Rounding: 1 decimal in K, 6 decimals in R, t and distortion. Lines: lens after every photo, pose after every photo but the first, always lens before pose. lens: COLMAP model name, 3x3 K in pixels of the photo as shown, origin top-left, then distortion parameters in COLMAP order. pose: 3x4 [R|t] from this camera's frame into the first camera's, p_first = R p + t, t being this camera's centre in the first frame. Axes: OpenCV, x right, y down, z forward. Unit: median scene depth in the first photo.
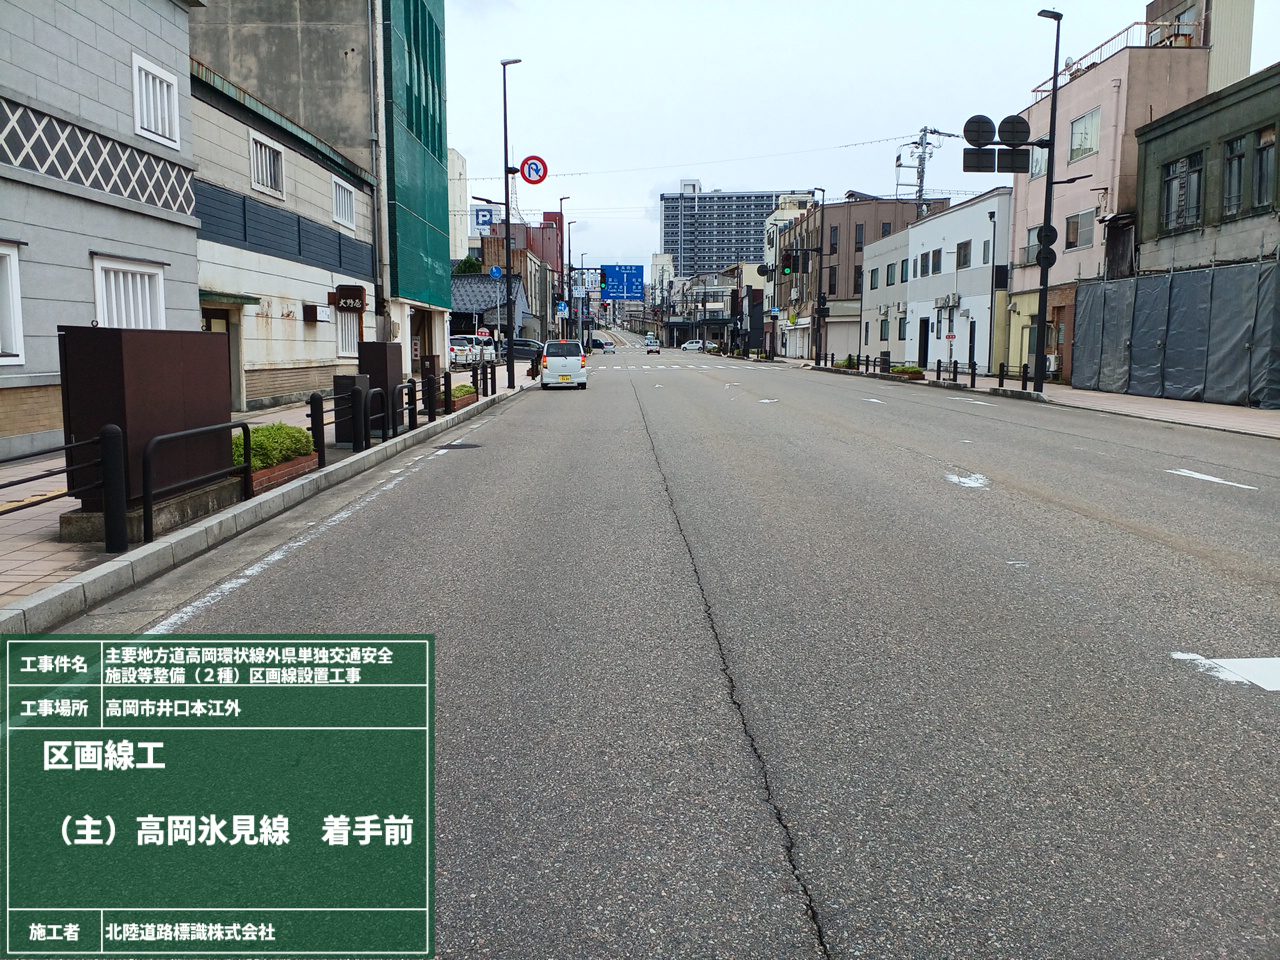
lens RADIAL K [[1106.0, 0, 640.0], [0, 1106.0, 480.0], [0, 0, 1]] dist [0.071572, -0.001842]
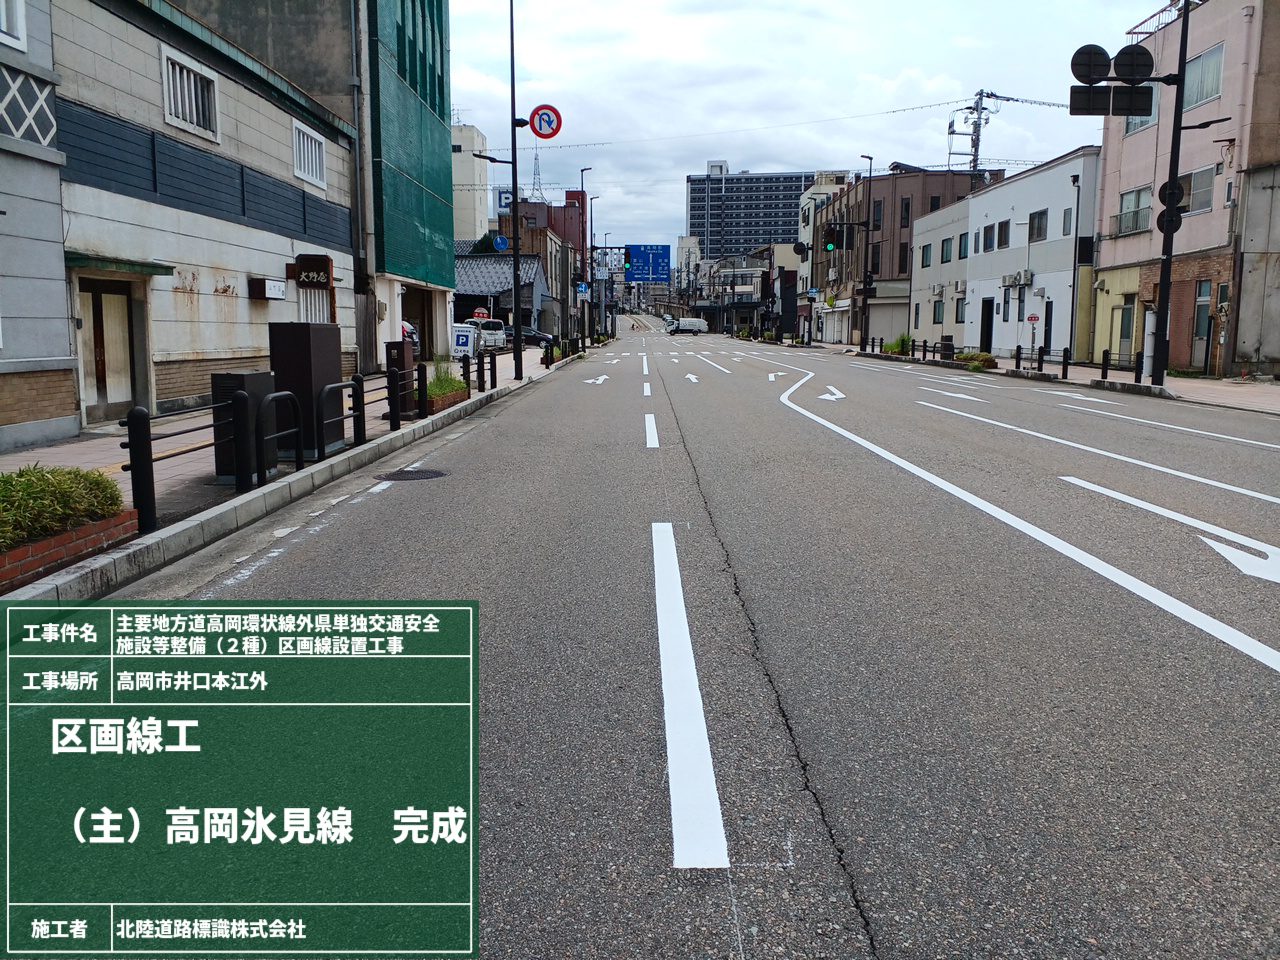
lens RADIAL K [[1087.3, 0, 605.6], [0, 1087.3, 480.2], [0, 0, 1]] dist [0.035724, 0.000369]
pose [[0.998585, 0.005929, -0.052853, -0.003277], [-0.005090, 0.999859, 0.015999, -0.014537], [0.052940, -0.015707, 0.998474, 0.125982]]
